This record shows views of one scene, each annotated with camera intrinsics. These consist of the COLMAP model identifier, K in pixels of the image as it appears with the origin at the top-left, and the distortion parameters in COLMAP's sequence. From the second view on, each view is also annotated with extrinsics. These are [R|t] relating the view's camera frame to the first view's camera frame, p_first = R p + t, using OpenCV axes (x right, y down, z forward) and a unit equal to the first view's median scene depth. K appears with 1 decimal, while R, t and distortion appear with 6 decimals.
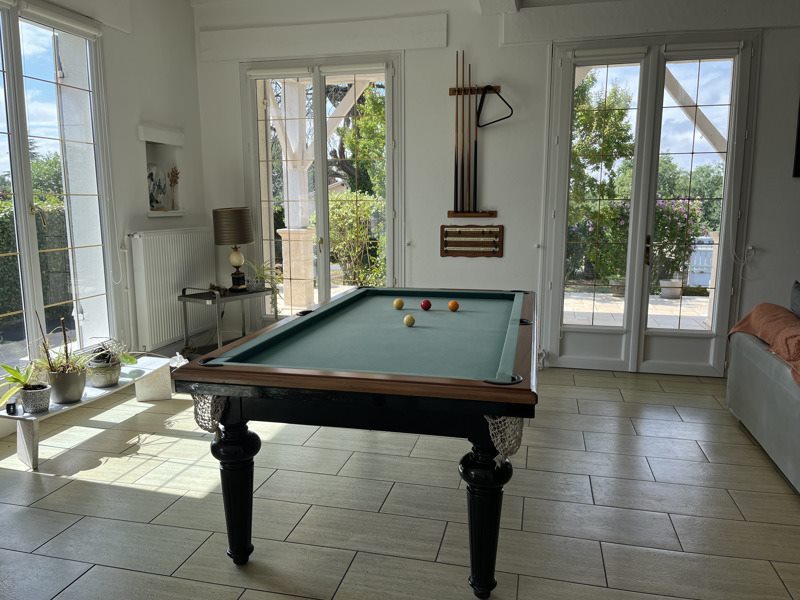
lens RADIAL K [[608.2, 0, 394.7], [0, 608.2, 301.5], [0, 0, 1]] dist [0.003080, -0.009545]
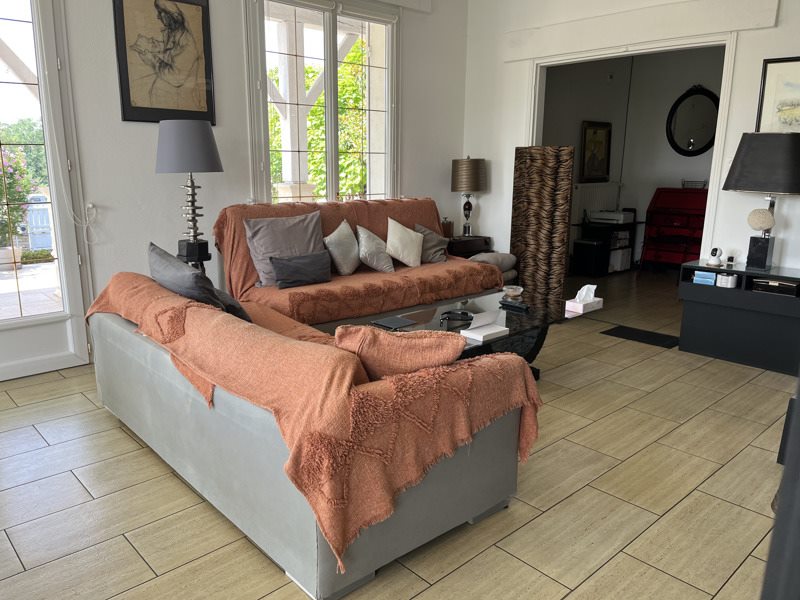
lens RADIAL K [[608.2, 0, 395.7], [0, 608.2, 302.8], [0, 0, 1]] dist [0.003080, -0.009545]
pose [[0.547332, -0.186262, 0.815926, 0.117727], [0.126619, 0.982127, 0.139265, -0.021210], [-0.827282, 0.027088, 0.561133, 0.205173]]
